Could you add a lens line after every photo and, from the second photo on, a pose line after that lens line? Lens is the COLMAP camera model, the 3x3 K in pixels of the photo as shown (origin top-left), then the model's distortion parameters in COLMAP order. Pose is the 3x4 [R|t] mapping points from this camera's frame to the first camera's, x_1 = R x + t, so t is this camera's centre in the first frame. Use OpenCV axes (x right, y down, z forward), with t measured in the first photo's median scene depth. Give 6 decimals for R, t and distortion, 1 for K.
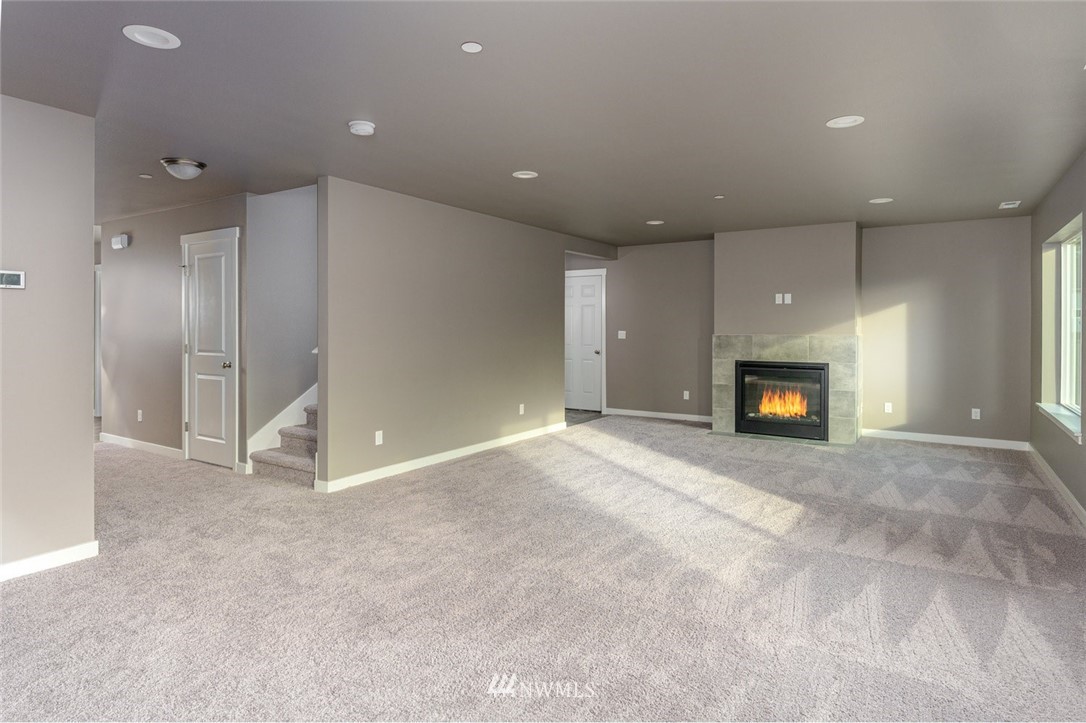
lens RADIAL K [[598.6, 0, 540.0], [0, 598.6, 327.6], [0, 0, 1]] dist [-0.000984, 0.001111]
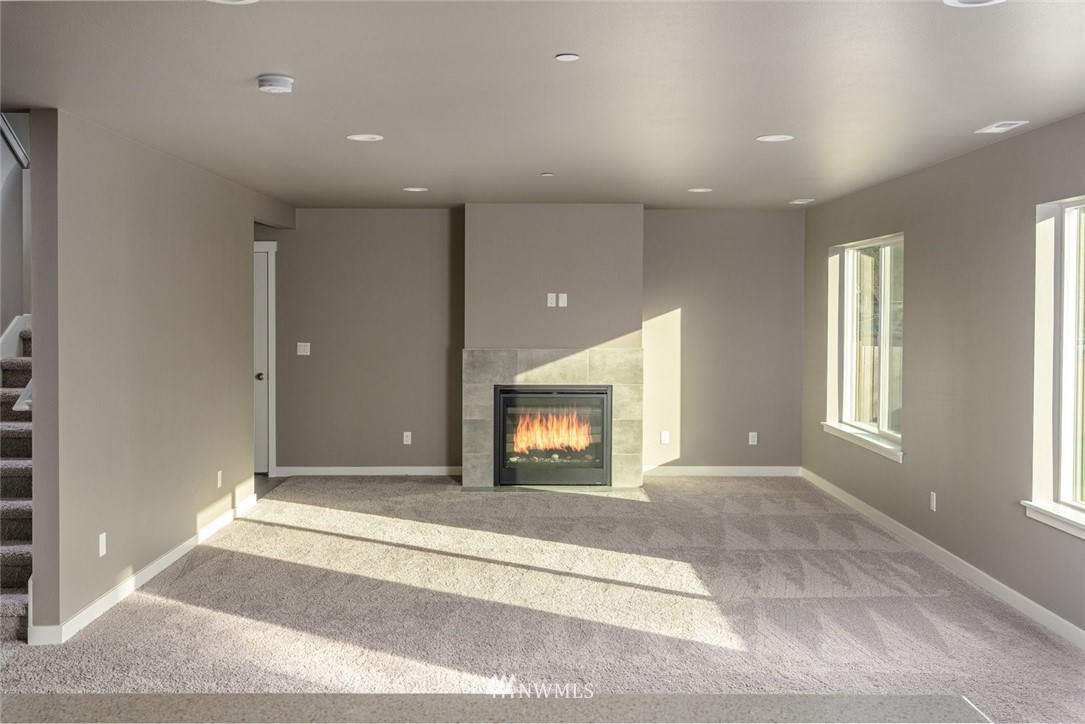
lens RADIAL K [[1070.4, 0, 542.2], [0, 1070.4, 334.1], [0, 0, 1]] dist [0.015493, -0.000701]
pose [[0.832455, -0.011480, 0.553973, -0.349912], [-0.000679, 0.999763, 0.021738, -0.035447], [-0.554092, -0.018472, 0.832251, -0.096243]]
